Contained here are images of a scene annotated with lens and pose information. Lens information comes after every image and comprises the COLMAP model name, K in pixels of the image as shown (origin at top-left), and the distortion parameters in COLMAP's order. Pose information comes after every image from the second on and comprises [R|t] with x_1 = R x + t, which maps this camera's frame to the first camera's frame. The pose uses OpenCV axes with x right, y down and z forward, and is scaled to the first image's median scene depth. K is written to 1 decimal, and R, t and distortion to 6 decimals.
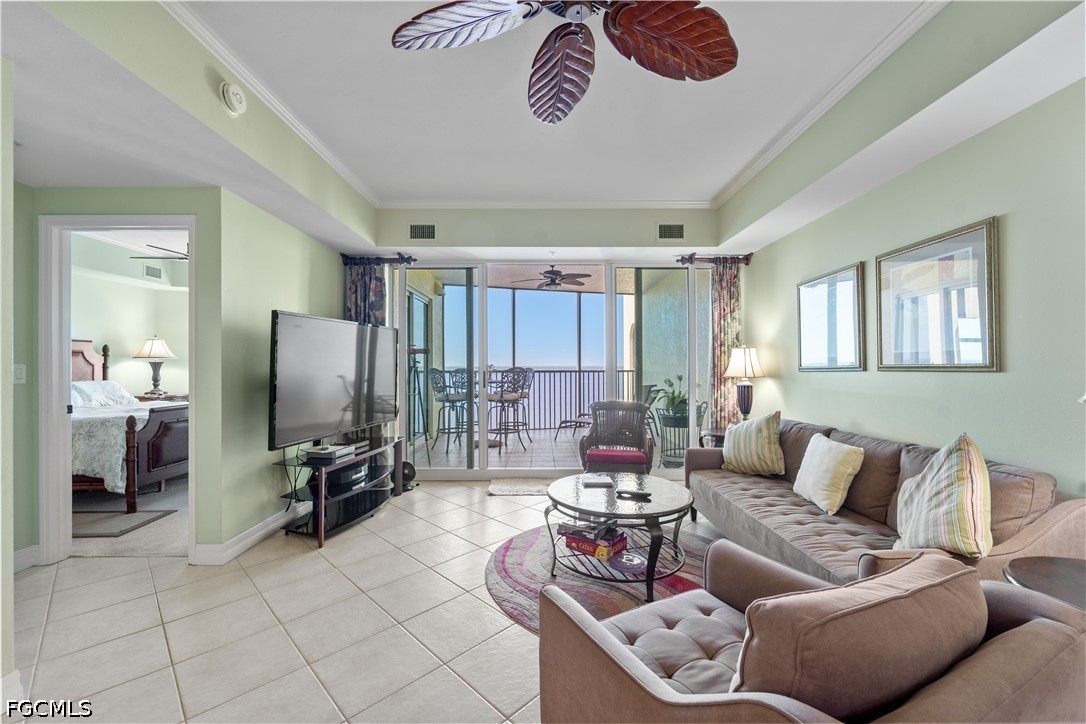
lens RADIAL K [[436.8, 0, 543.2], [0, 436.8, 364.5], [0, 0, 1]] dist [0.001017, -0.000193]
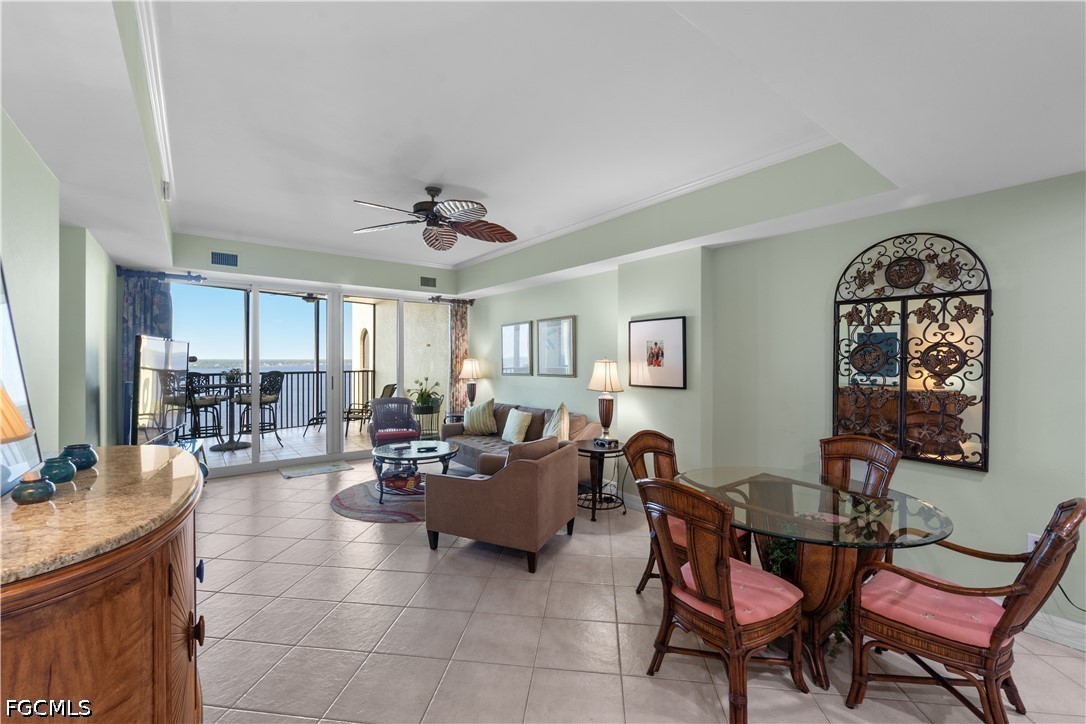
lens RADIAL K [[447.6, 0, 541.9], [0, 447.6, 359.6], [0, 0, 1]] dist [-0.000078, -0.000137]
pose [[0.791900, 0.002280, 0.610647, -0.373663], [-0.004404, 0.999988, 0.001977, -0.049383], [-0.610635, -0.004254, 0.791901, -0.505487]]
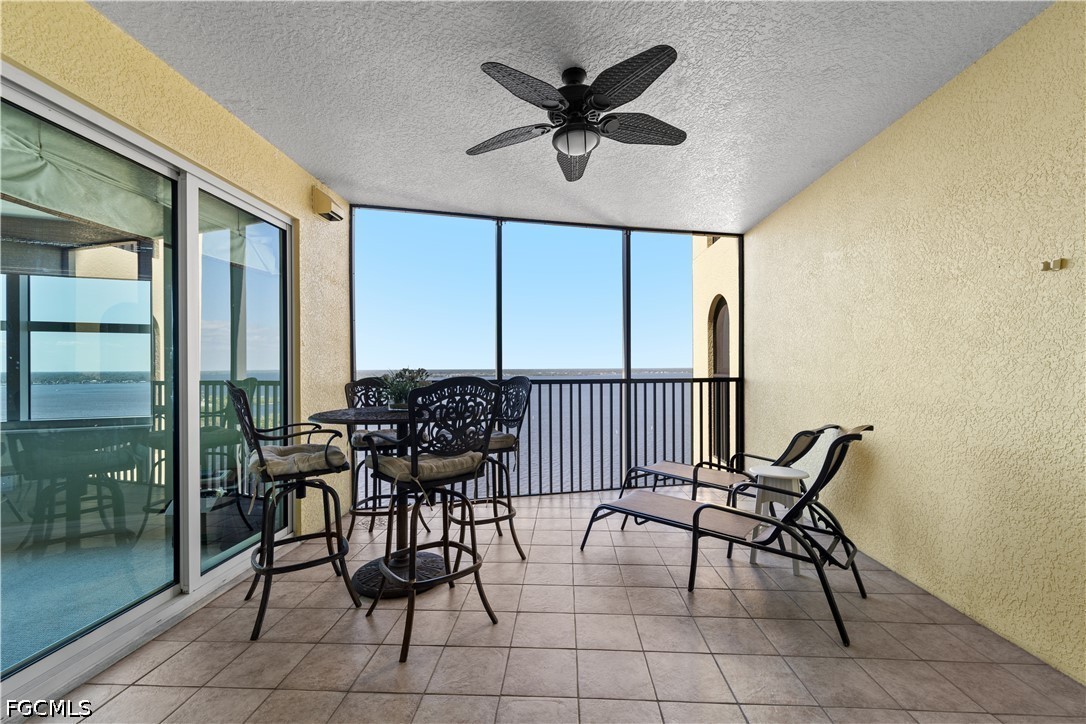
lens RADIAL K [[436.8, 0, 543.2], [0, 436.8, 364.5], [0, 0, 1]] dist [0.001017, -0.000193]
pose [[0.998172, -0.004838, -0.060247, 0.032937], [0.003994, 0.999892, -0.014122, 0.006324], [0.060308, 0.013856, 0.998084, 1.163673]]
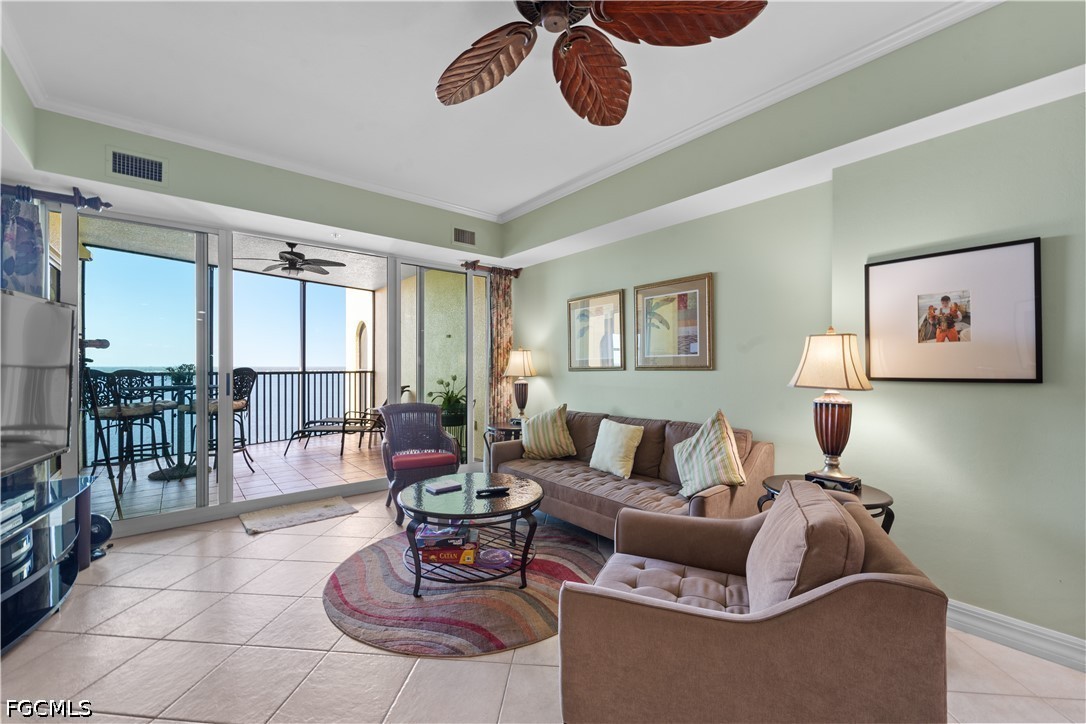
lens RADIAL K [[436.8, 0, 543.2], [0, 436.8, 364.5], [0, 0, 1]] dist [0.001017, -0.000193]
pose [[0.771279, 0.003314, 0.636489, -0.248556], [-0.002347, 0.999994, -0.002361, 0.000798], [-0.636493, 0.000327, 0.771282, 0.091608]]
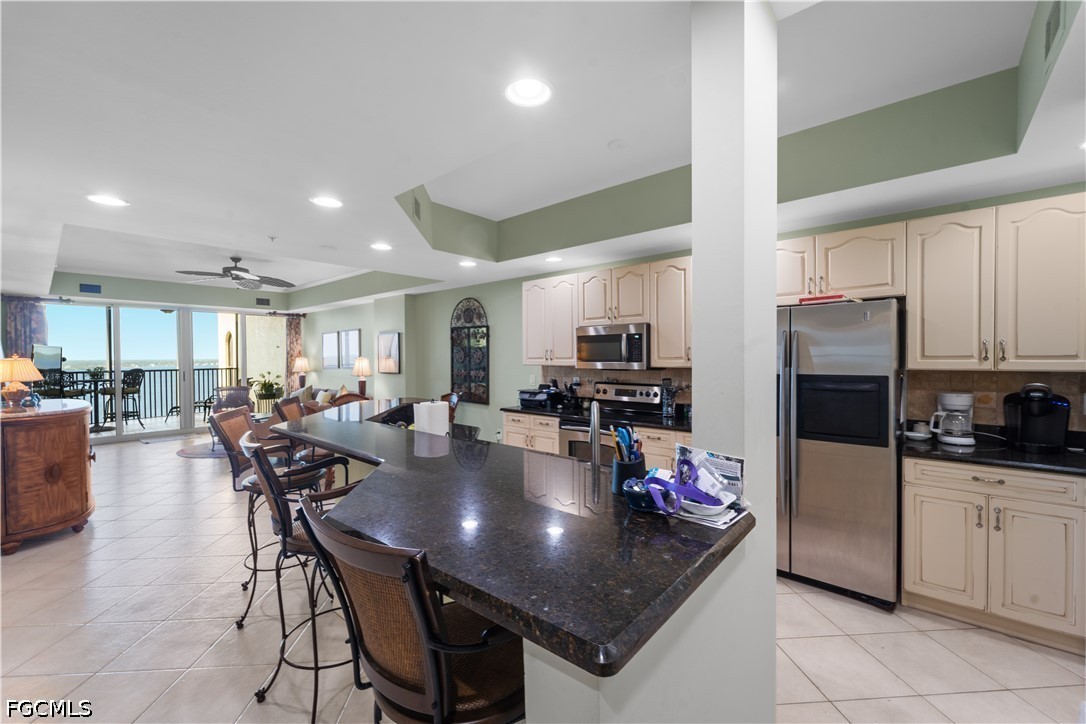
lens RADIAL K [[442.3, 0, 543.0], [0, 442.3, 362.0], [0, 0, 1]] dist [0.000931, -0.000232]
pose [[0.659443, -0.012051, 0.751658, -0.456186], [0.003688, 0.999911, 0.012795, -0.048903], [-0.751746, -0.005666, 0.659429, -1.531361]]
